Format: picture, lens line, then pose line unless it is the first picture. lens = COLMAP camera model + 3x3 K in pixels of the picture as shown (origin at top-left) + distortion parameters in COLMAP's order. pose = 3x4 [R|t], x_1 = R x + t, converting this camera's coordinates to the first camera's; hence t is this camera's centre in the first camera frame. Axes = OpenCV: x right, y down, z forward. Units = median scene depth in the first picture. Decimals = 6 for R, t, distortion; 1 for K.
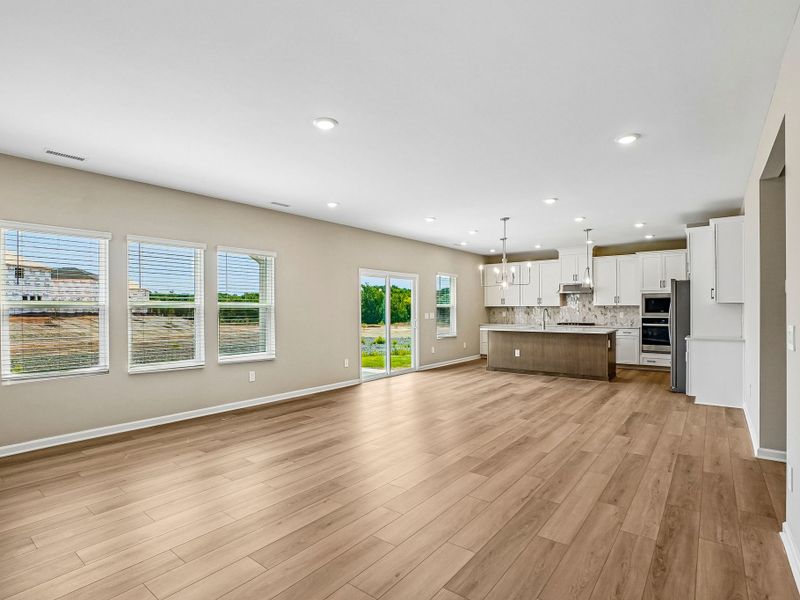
lens RADIAL K [[445.2, 0, 419.7], [0, 445.2, 309.9], [0, 0, 1]] dist [-0.028890, -0.000126]
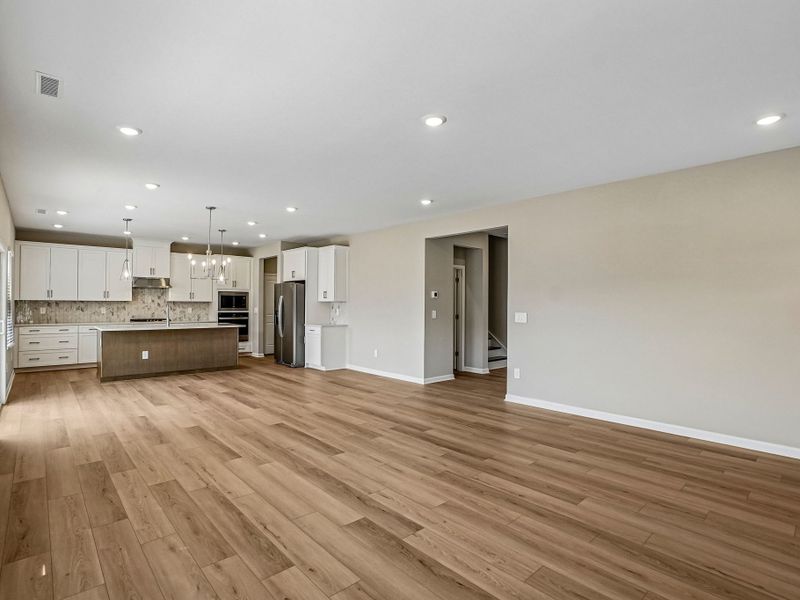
lens RADIAL K [[402.3, 0, 400.0], [0, 402.3, 300.0], [0, 0, 1]] dist [-0.003206, -0.000815]
pose [[0.193739, 0.016306, 0.980918, -0.406148], [-0.002728, 0.999867, -0.016082, 0.001078], [-0.981049, 0.000439, 0.193757, 0.327613]]
